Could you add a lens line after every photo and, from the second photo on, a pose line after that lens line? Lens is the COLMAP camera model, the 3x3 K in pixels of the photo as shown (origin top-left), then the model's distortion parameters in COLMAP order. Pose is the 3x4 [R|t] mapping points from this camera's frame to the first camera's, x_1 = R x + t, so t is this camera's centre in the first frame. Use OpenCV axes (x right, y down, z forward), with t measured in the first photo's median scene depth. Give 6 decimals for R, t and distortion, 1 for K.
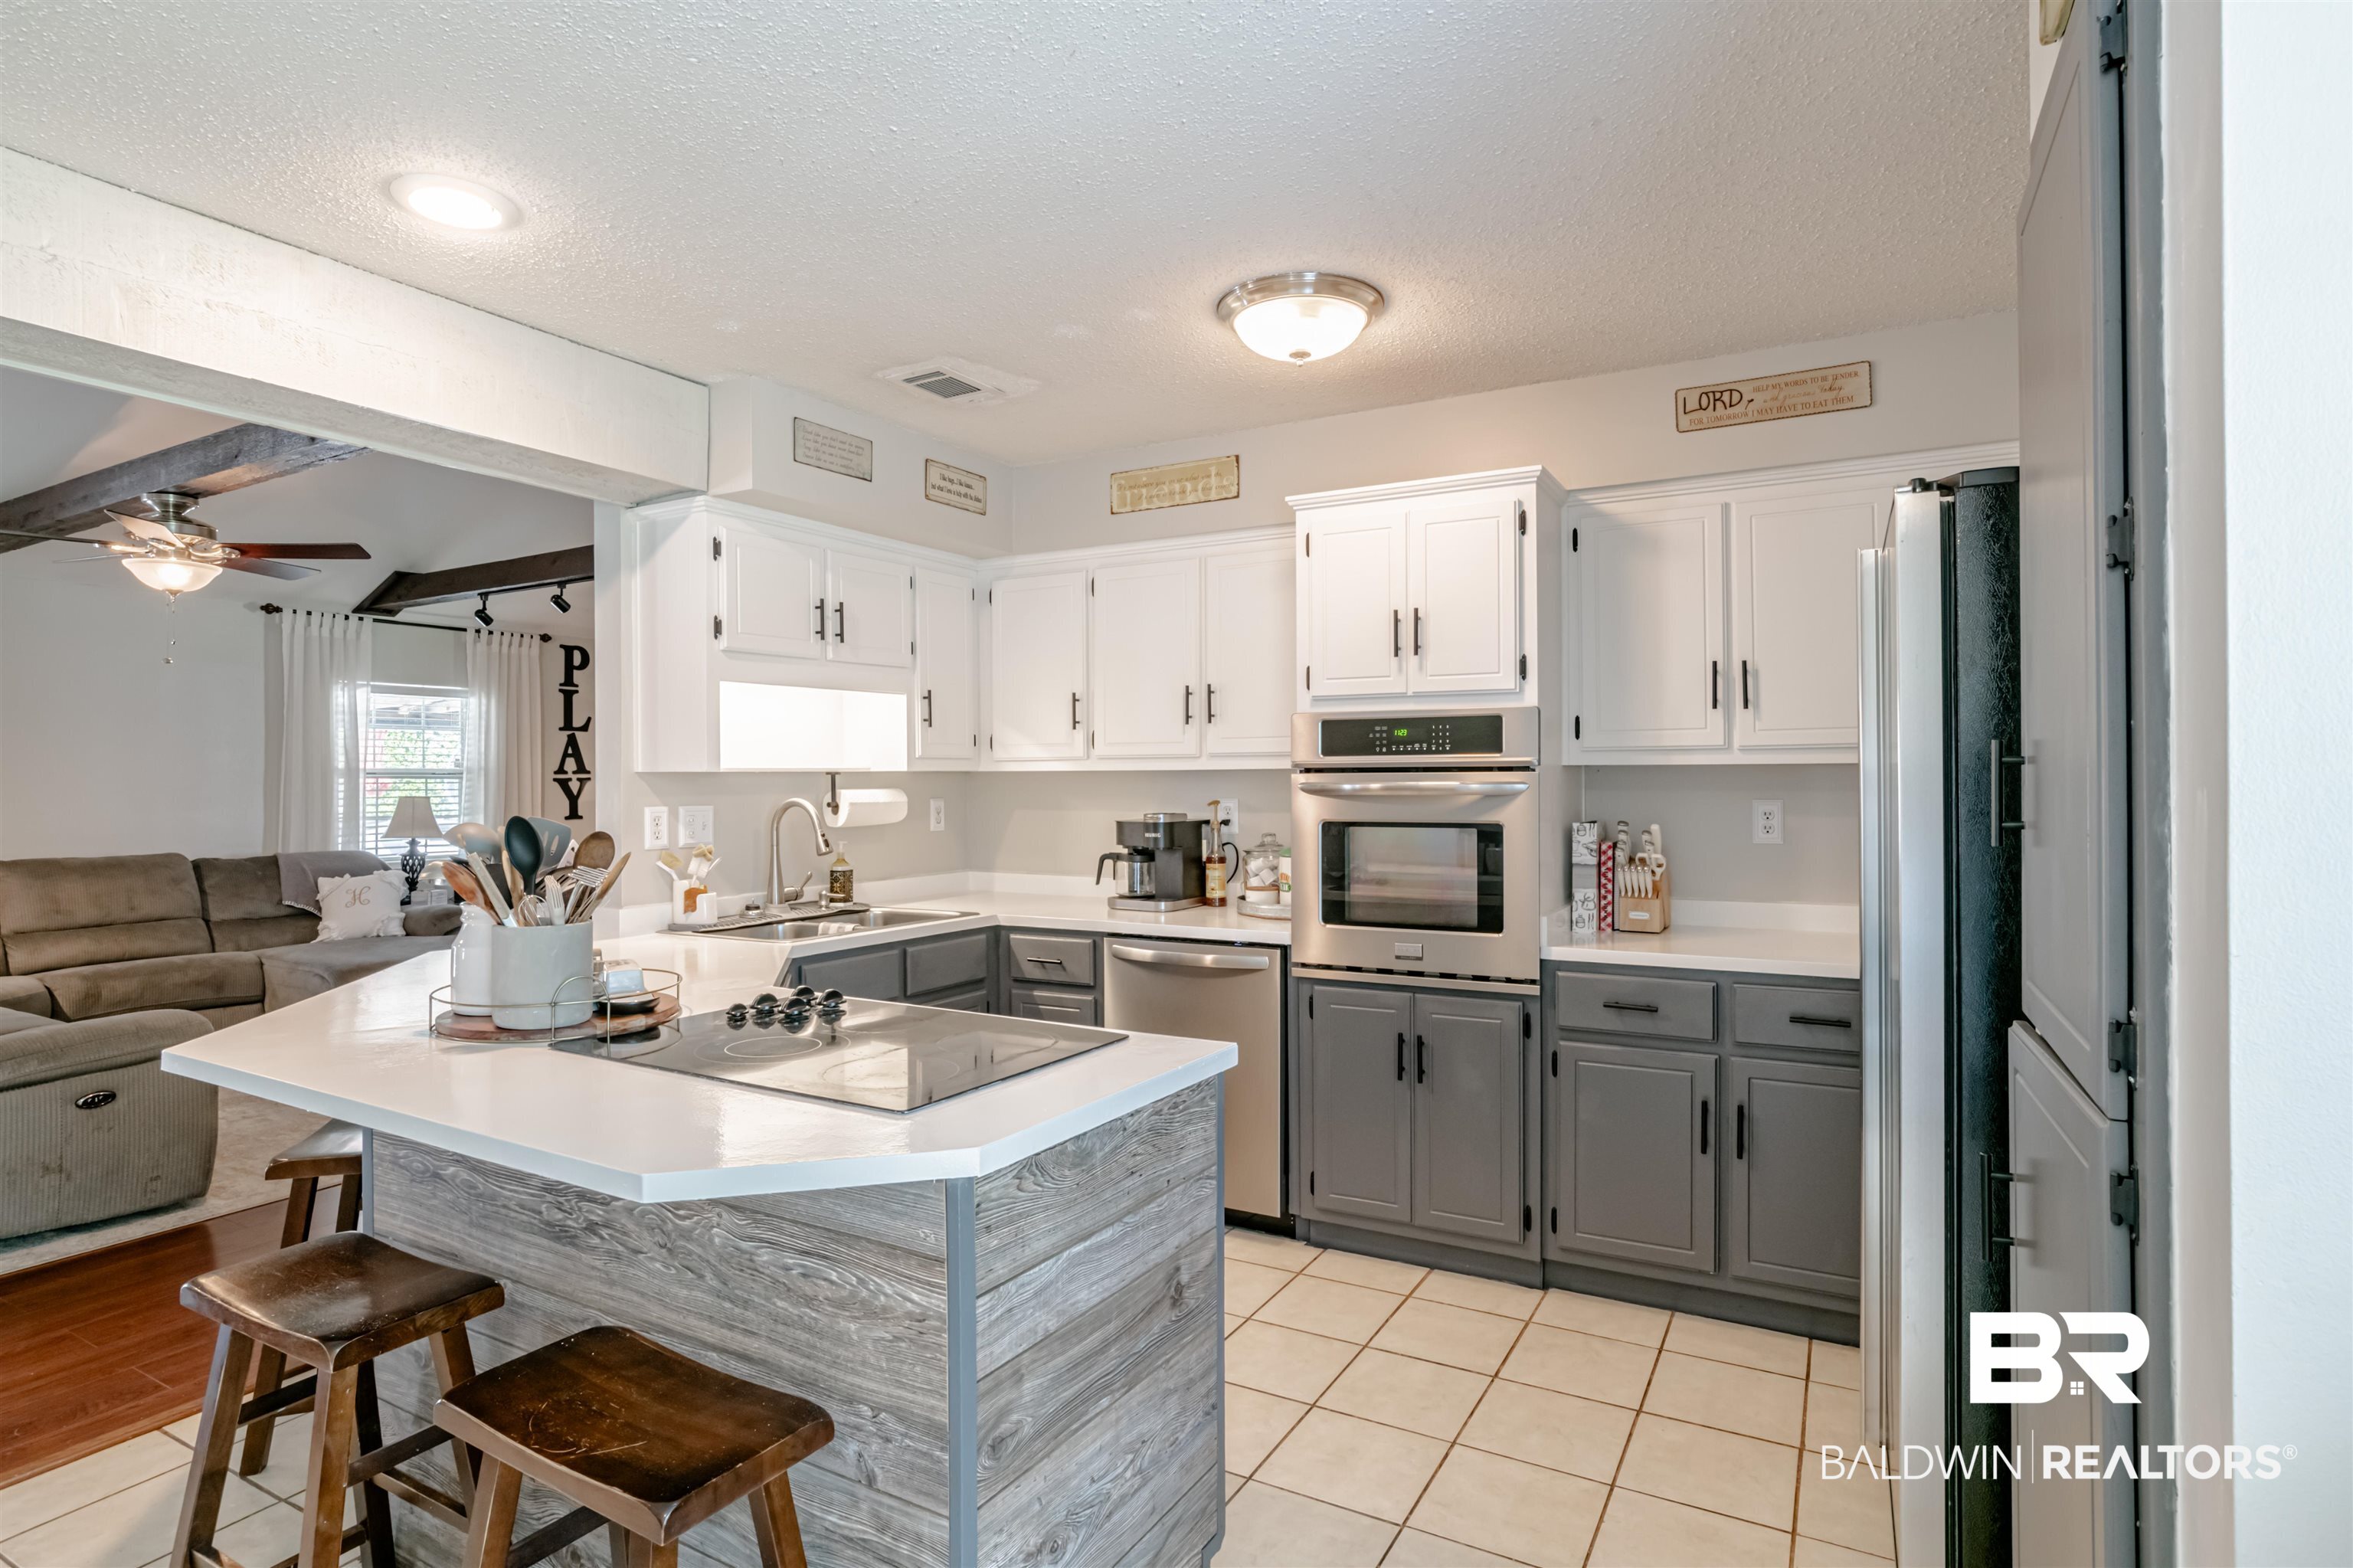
lens RADIAL K [[1199.7, 0, 1184.2], [0, 1199.7, 776.8], [0, 0, 1]] dist [-0.049396, 0.019091]
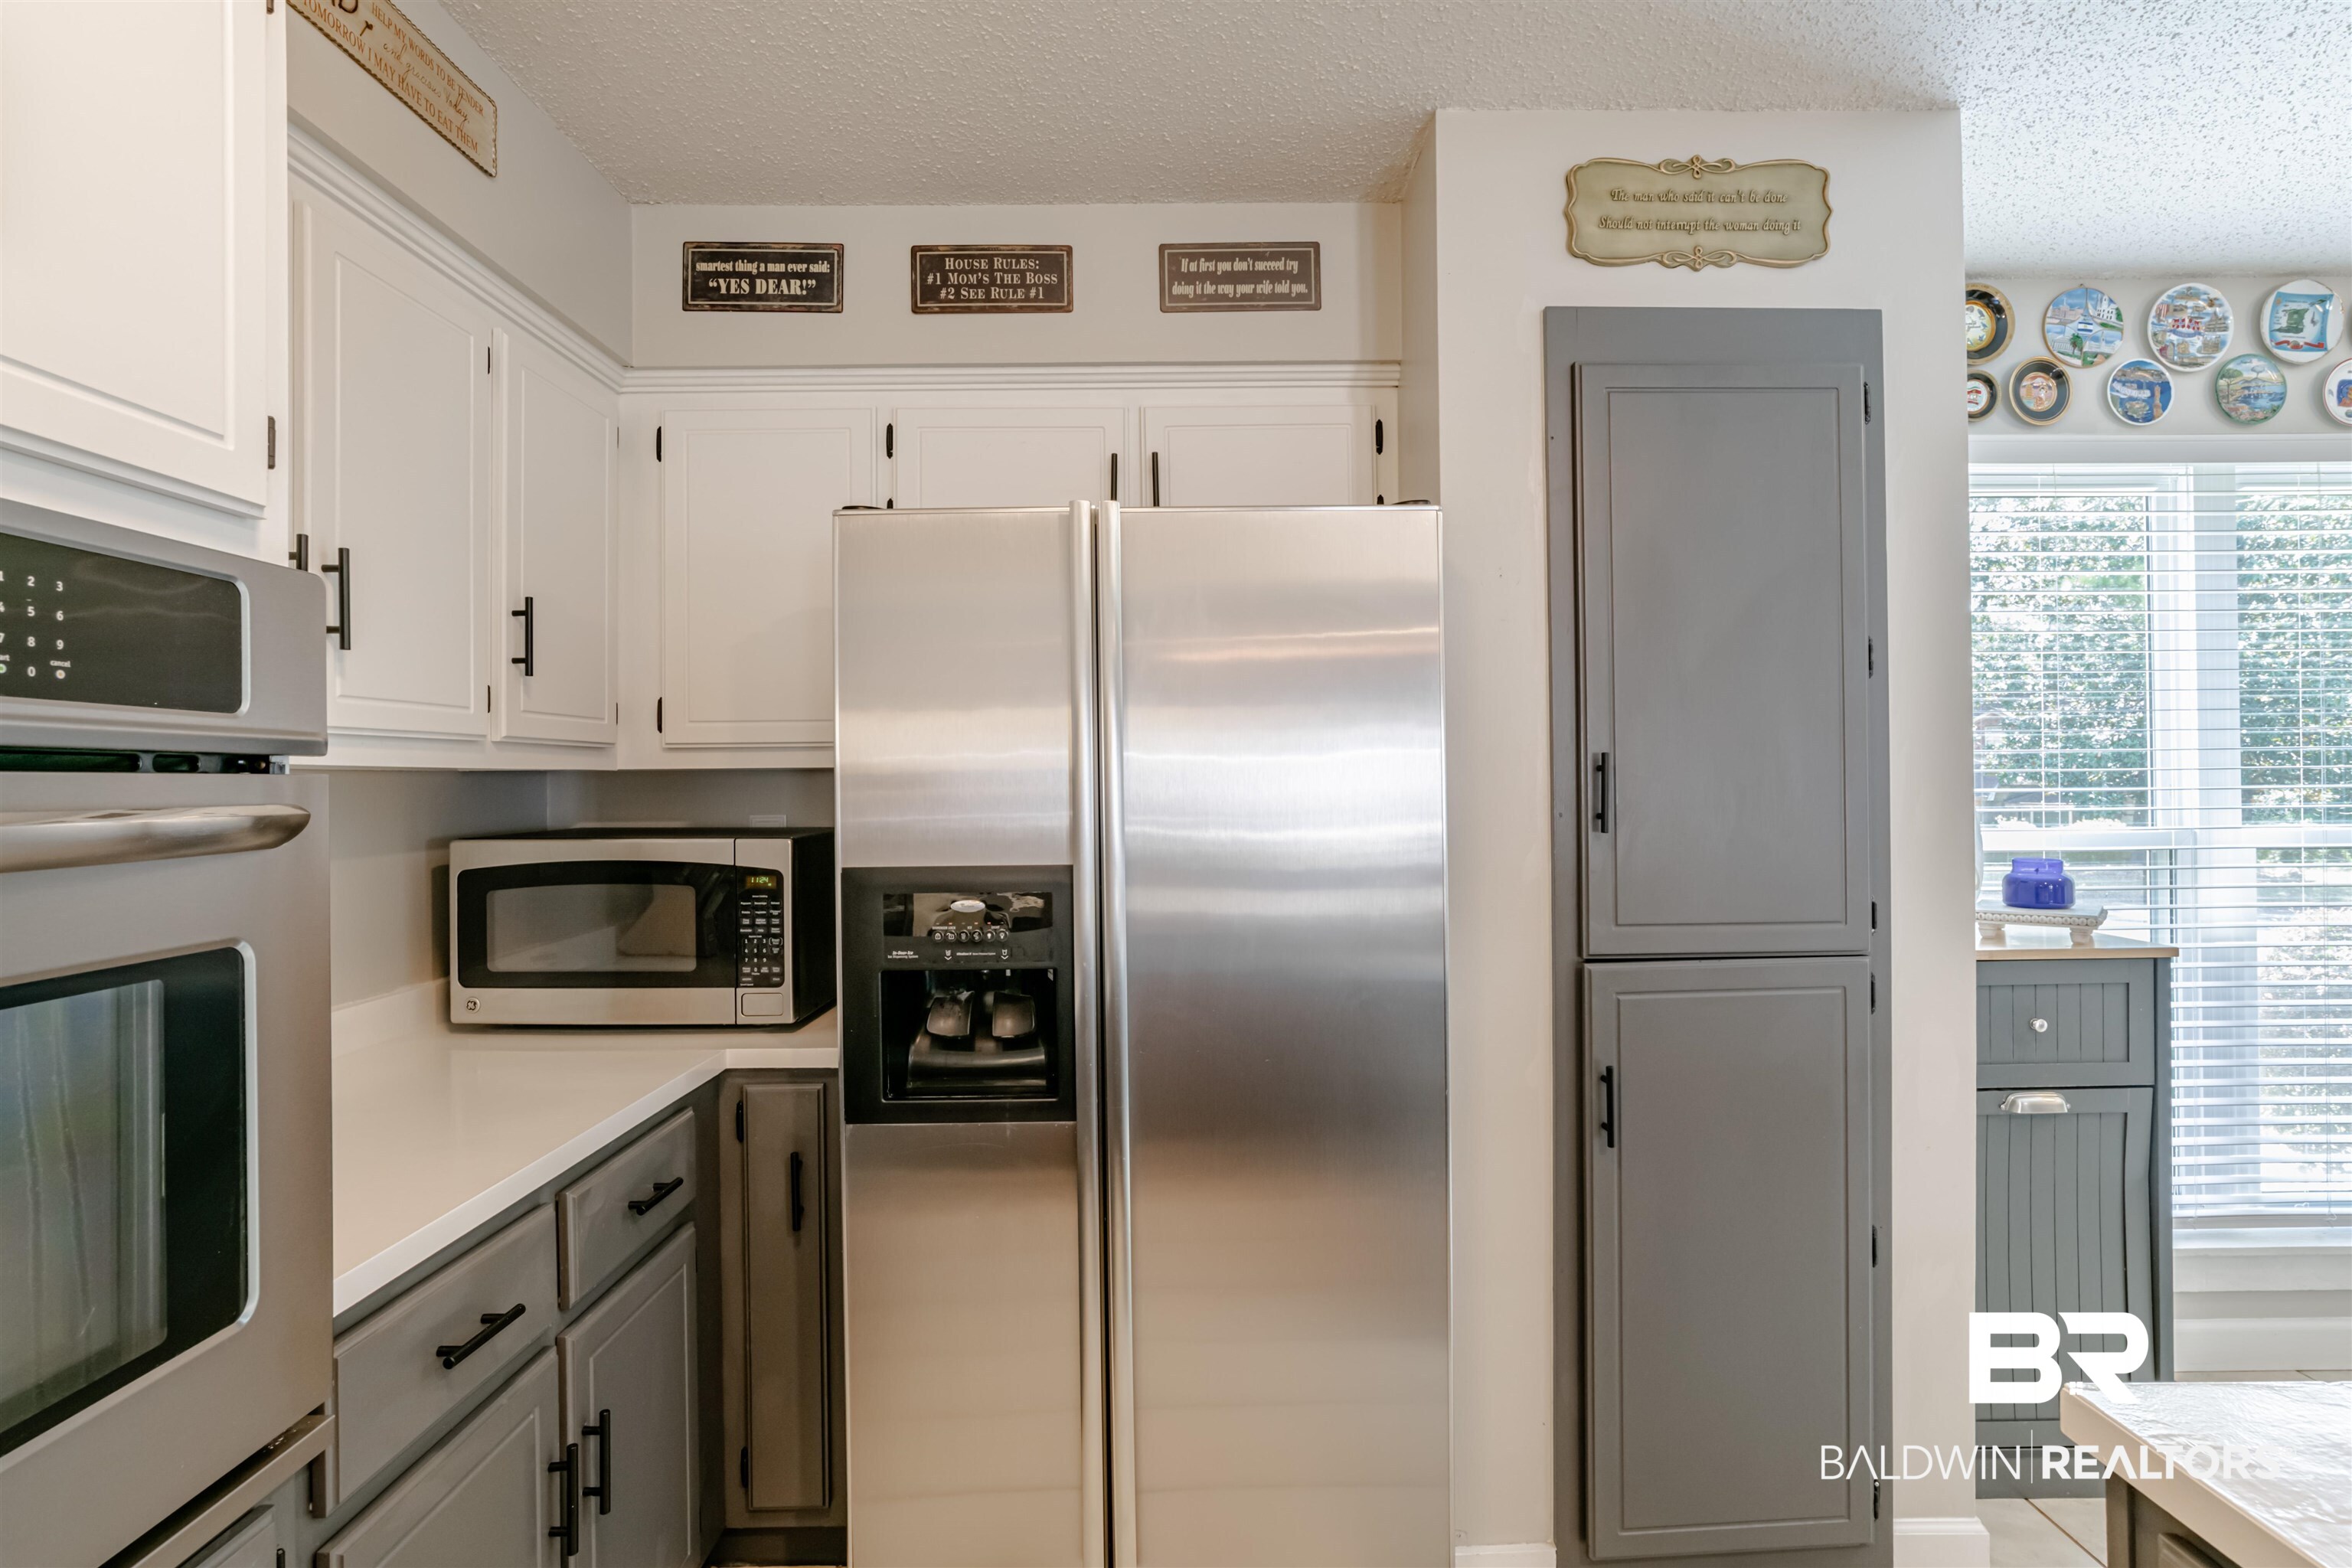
lens RADIAL K [[1199.1, 0, 1187.4], [0, 1199.1, 759.5], [0, 0, 1]] dist [-0.049396, 0.019091]
pose [[-0.491056, 0.025922, 0.870742, -0.082791], [0.009419, 0.999657, -0.024447, 0.001201], [-0.871077, -0.003803, -0.491131, 0.738232]]
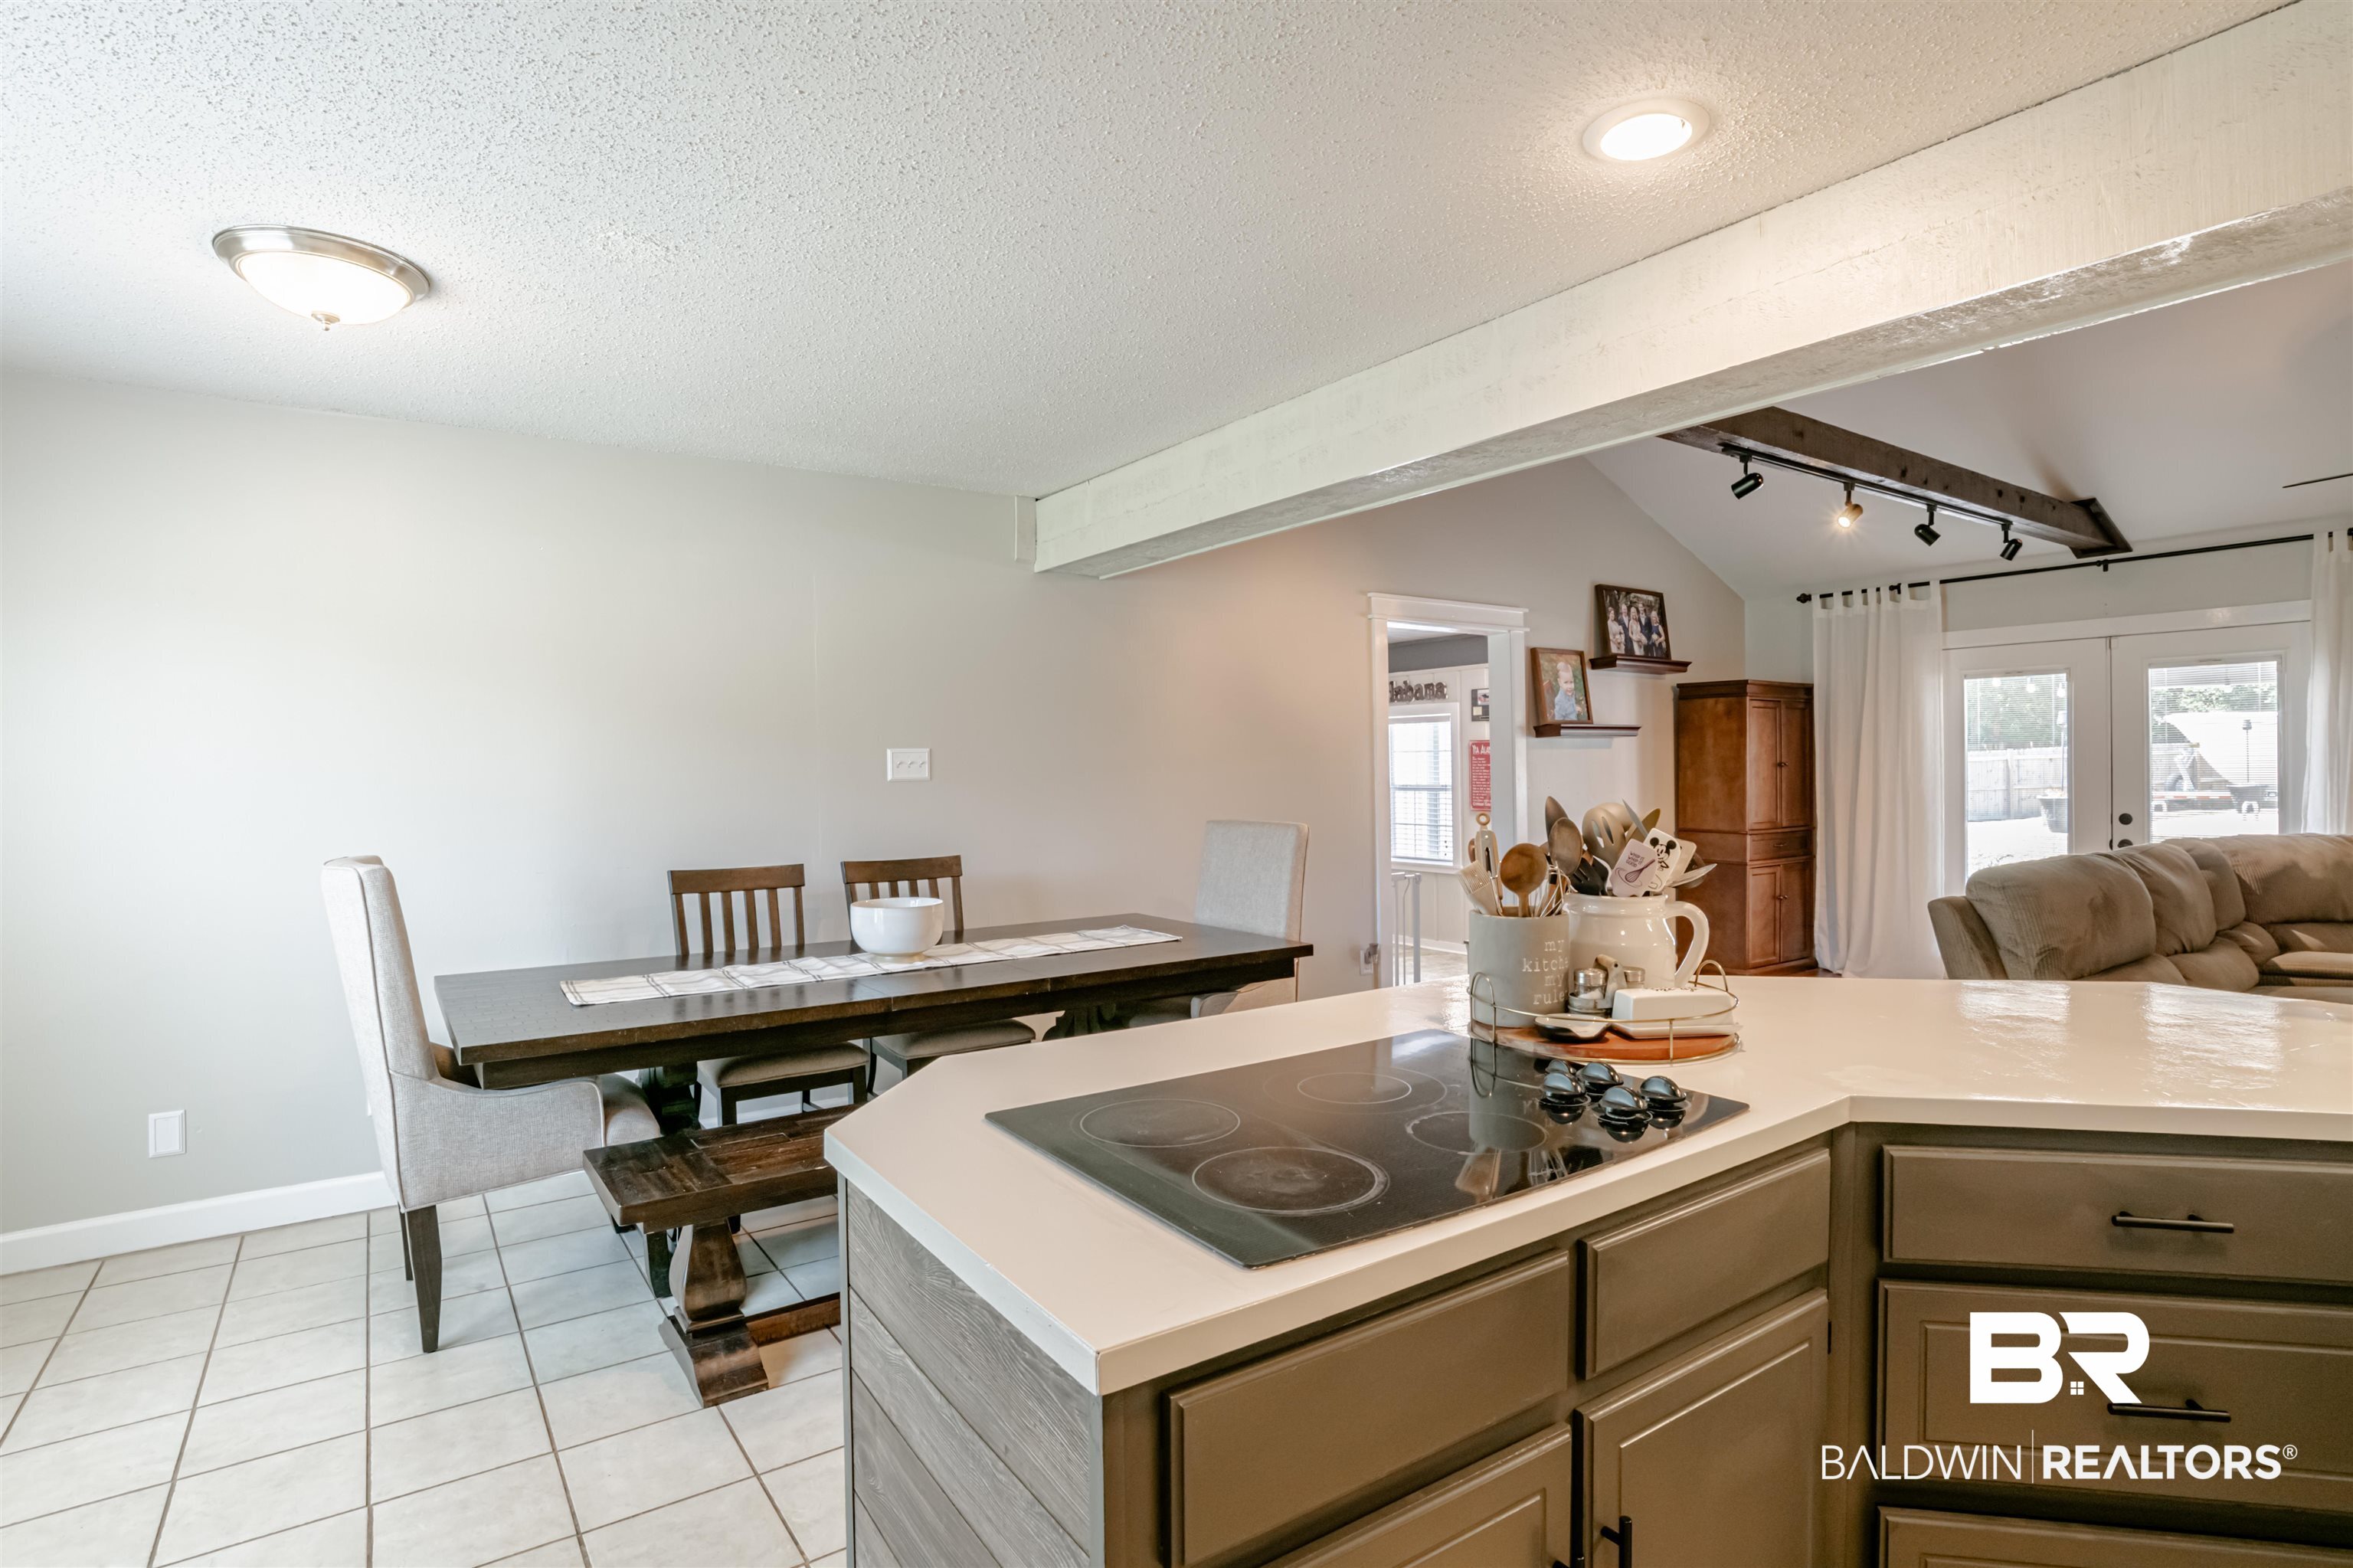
lens RADIAL K [[1199.7, 0, 1196.5], [0, 1199.7, 777.7], [0, 0, 1]] dist [-0.049396, 0.019091]
pose [[-0.424476, 0.020441, -0.905208, 0.215326], [0.018176, 0.999736, 0.014053, -0.000571], [0.905257, -0.010488, -0.424736, 0.609421]]
